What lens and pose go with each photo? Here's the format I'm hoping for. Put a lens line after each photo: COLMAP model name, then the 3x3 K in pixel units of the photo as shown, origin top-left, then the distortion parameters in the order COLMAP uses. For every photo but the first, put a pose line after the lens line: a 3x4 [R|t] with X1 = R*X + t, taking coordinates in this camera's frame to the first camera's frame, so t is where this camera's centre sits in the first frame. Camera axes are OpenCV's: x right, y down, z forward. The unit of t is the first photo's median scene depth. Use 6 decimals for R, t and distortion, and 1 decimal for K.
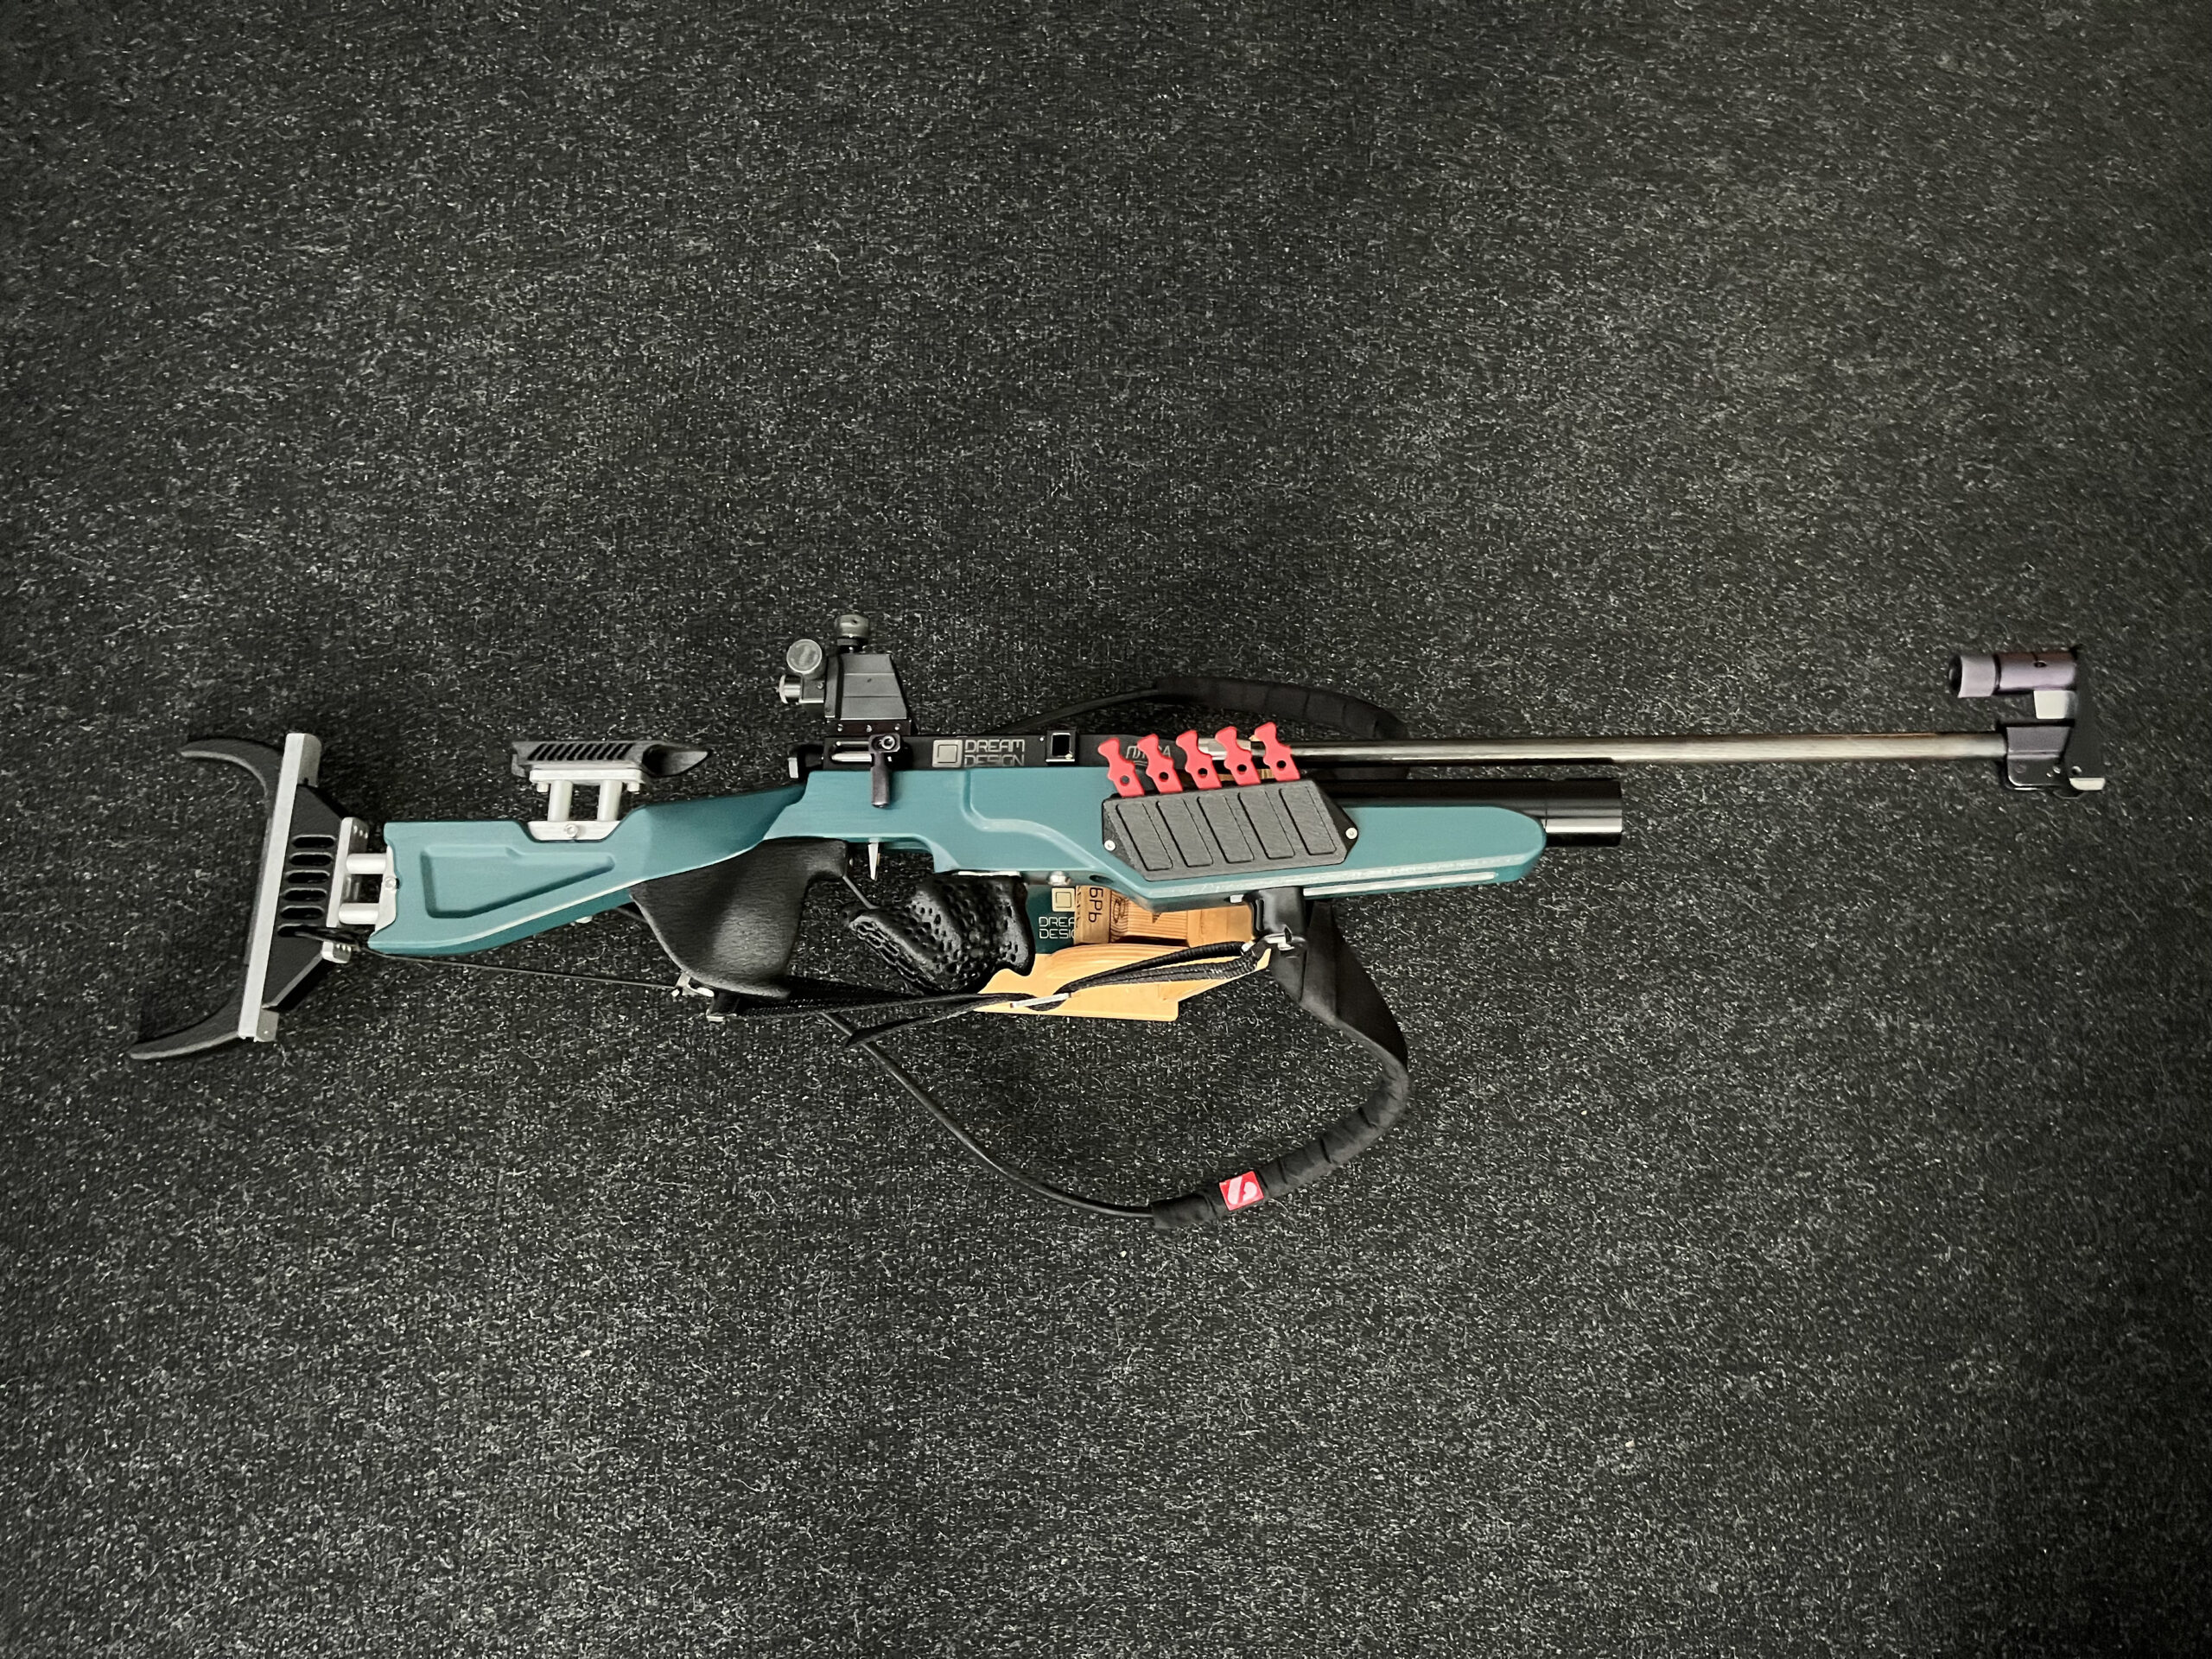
lens RADIAL K [[1700.5, 0, 1106.0], [0, 1700.5, 829.5], [0, 0, 1]] dist [0.068139, -0.093312]
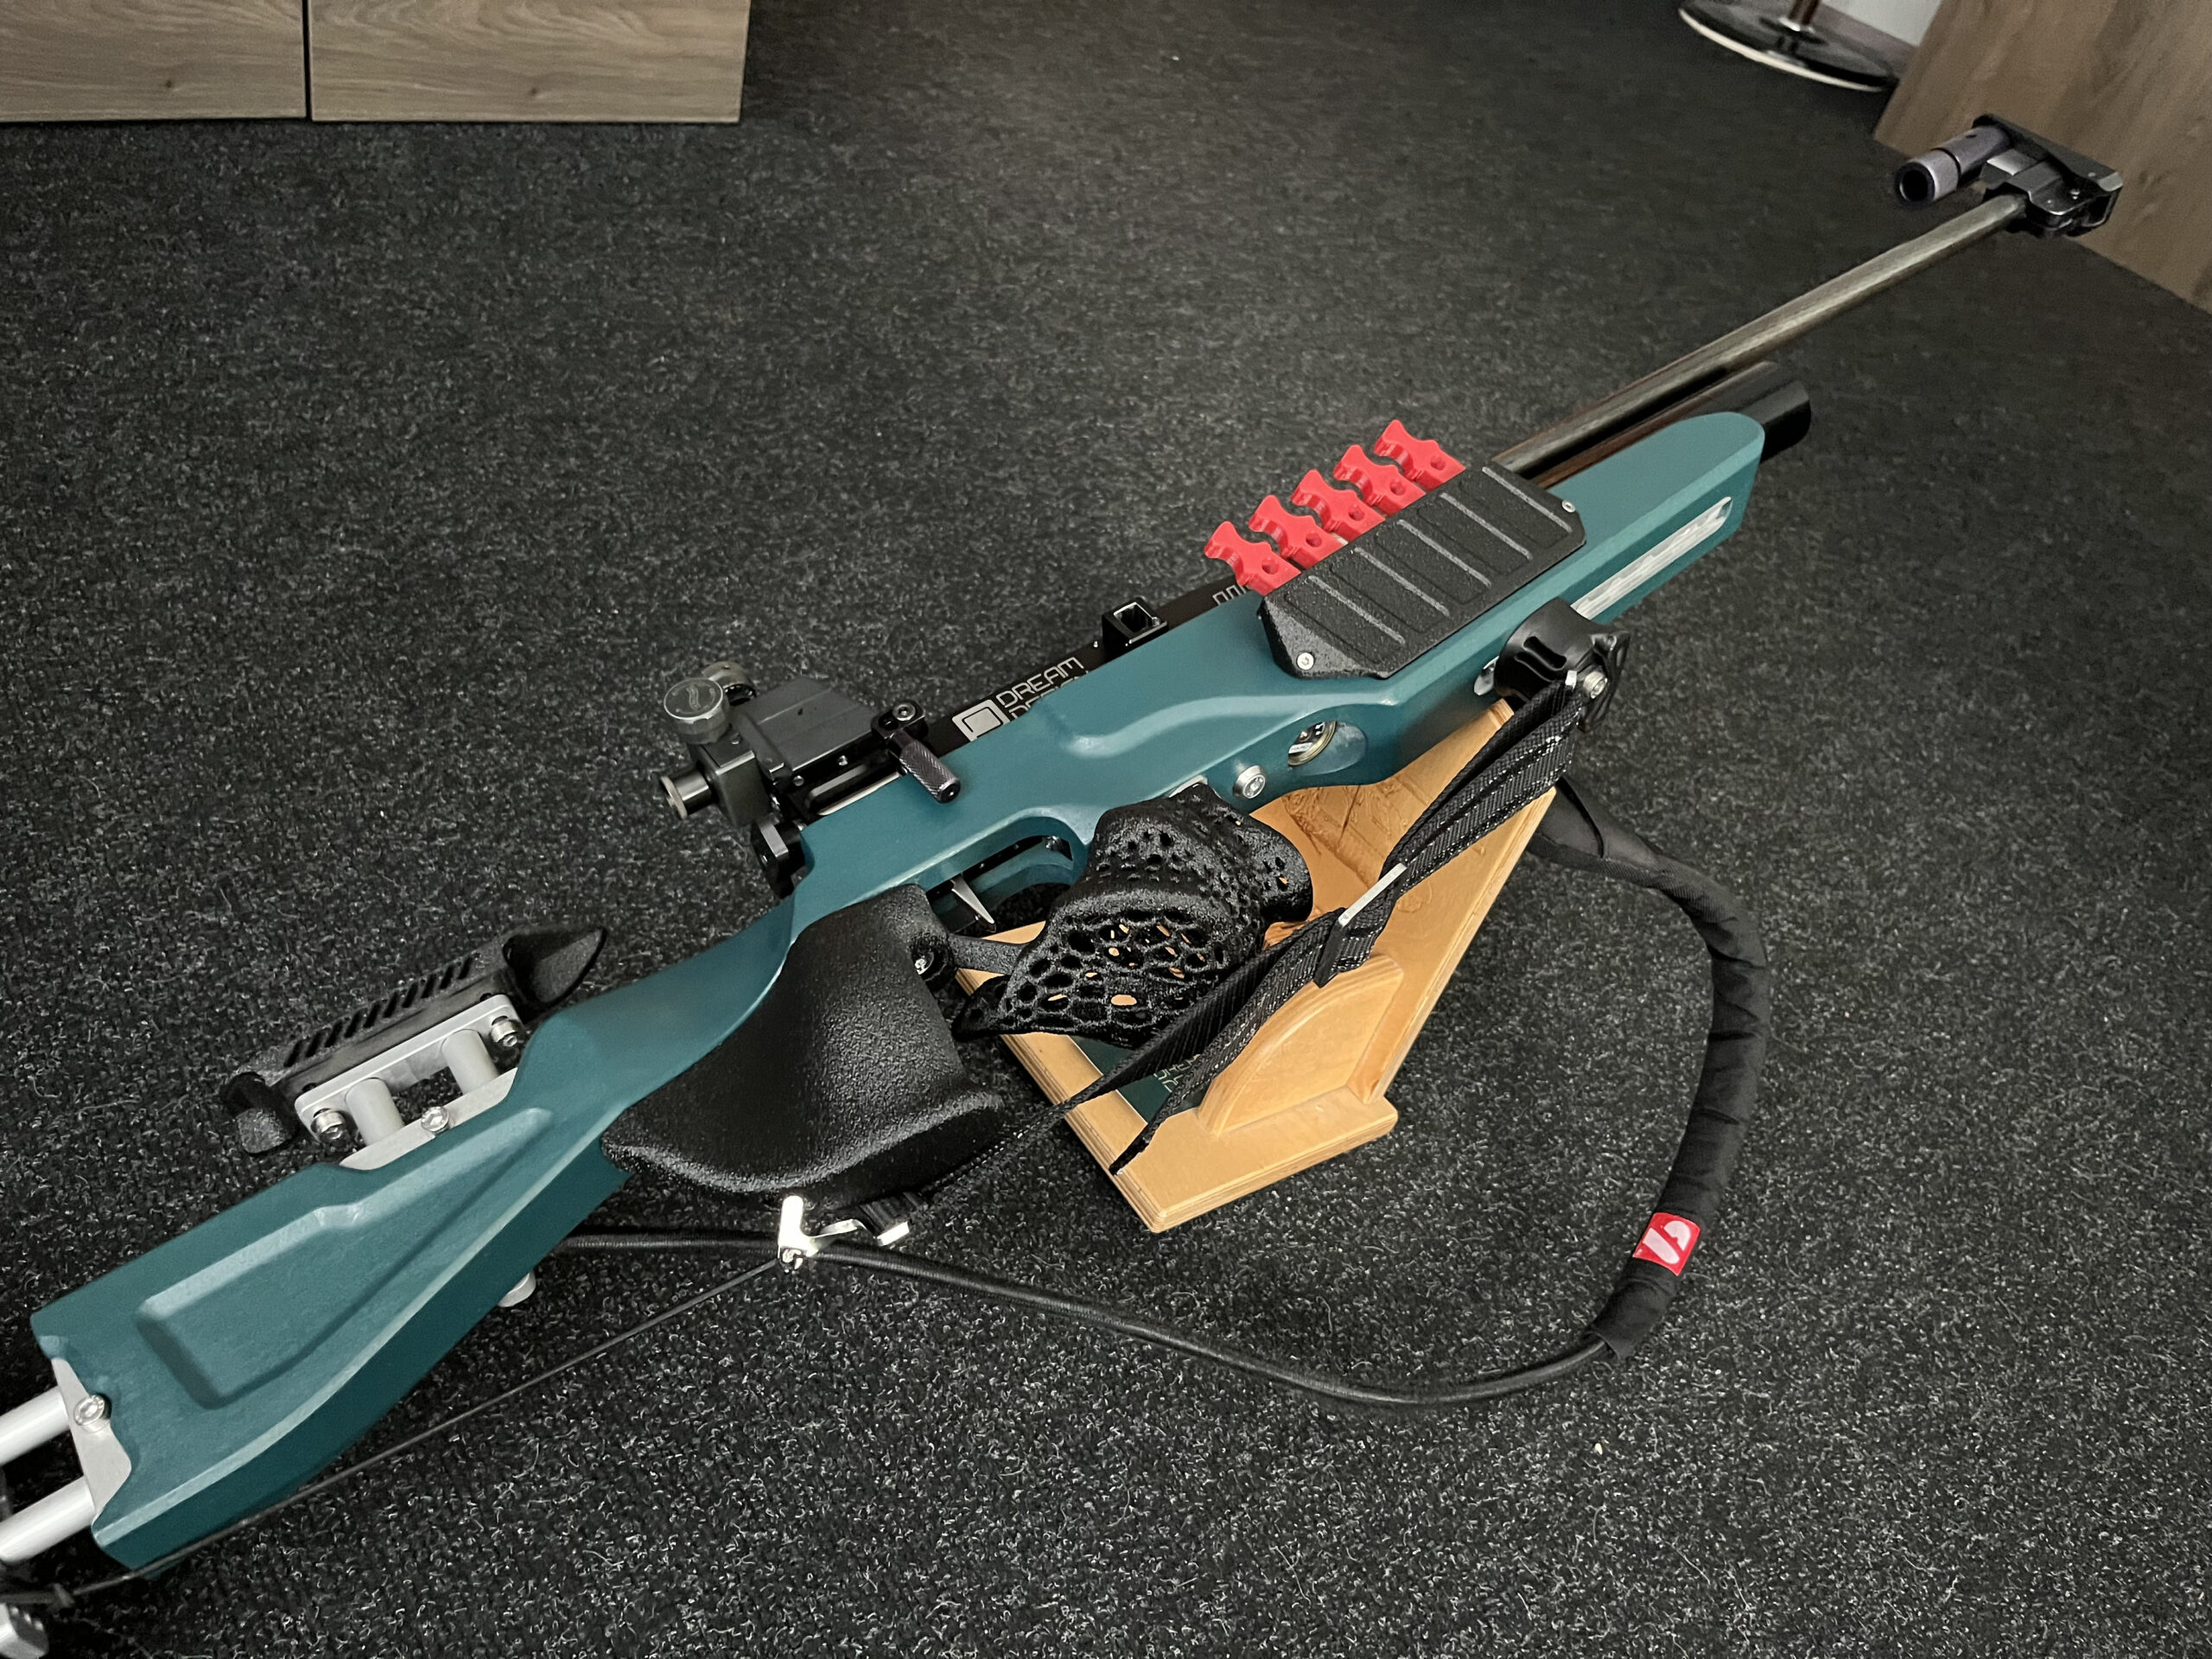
lens RADIAL K [[1700.5, 0, 1106.0], [0, 1700.5, 829.5], [0, 0, 1]] dist [0.068139, -0.093312]
pose [[0.806593, -0.391049, 0.443270, -0.303428], [0.554782, 0.759641, -0.339357, 0.192815], [-0.204021, 0.519641, 0.829668, 0.433775]]
